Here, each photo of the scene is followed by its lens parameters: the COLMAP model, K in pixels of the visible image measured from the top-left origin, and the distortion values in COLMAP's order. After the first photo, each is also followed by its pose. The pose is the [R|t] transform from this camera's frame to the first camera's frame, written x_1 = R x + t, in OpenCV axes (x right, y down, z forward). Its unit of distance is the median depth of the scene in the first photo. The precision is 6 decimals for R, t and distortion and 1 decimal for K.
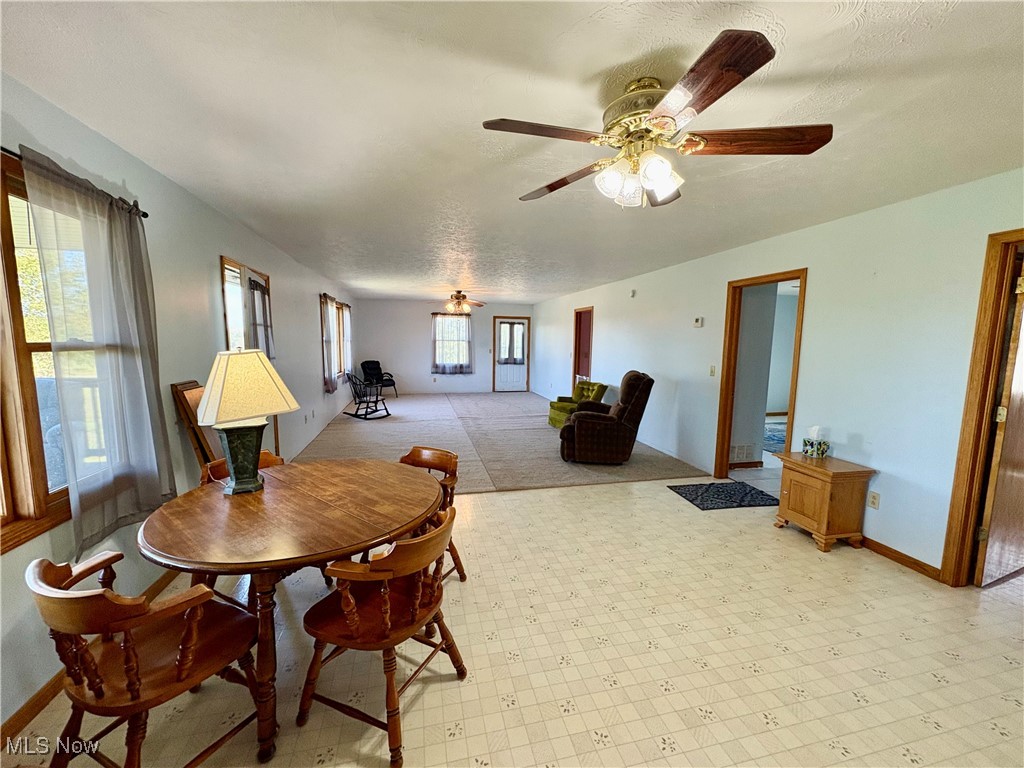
lens RADIAL K [[408.6, 0, 511.7], [0, 408.6, 383.9], [0, 0, 1]] dist [-0.001548, -0.000120]
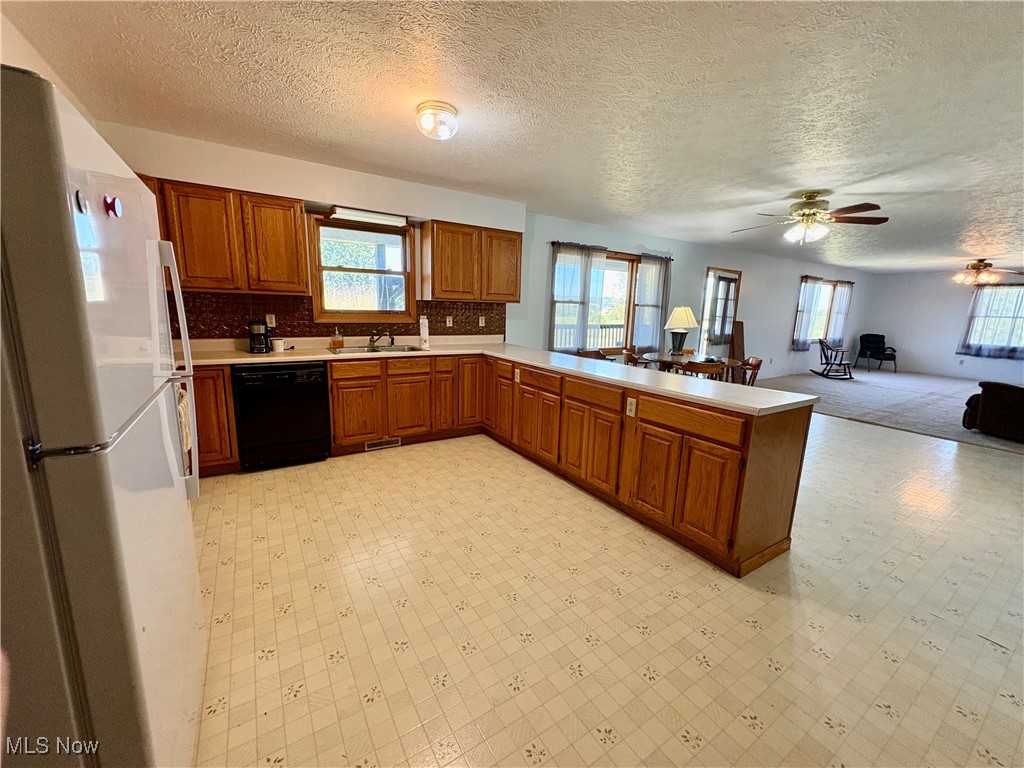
lens RADIAL K [[408.6, 0, 511.1], [0, 408.6, 381.7], [0, 0, 1]] dist [-0.001548, -0.000120]
pose [[0.335666, 0.171776, -0.926186, 0.382387], [-0.126216, 0.982568, 0.136490, 0.043459], [0.933487, 0.071084, 0.351496, -0.251909]]
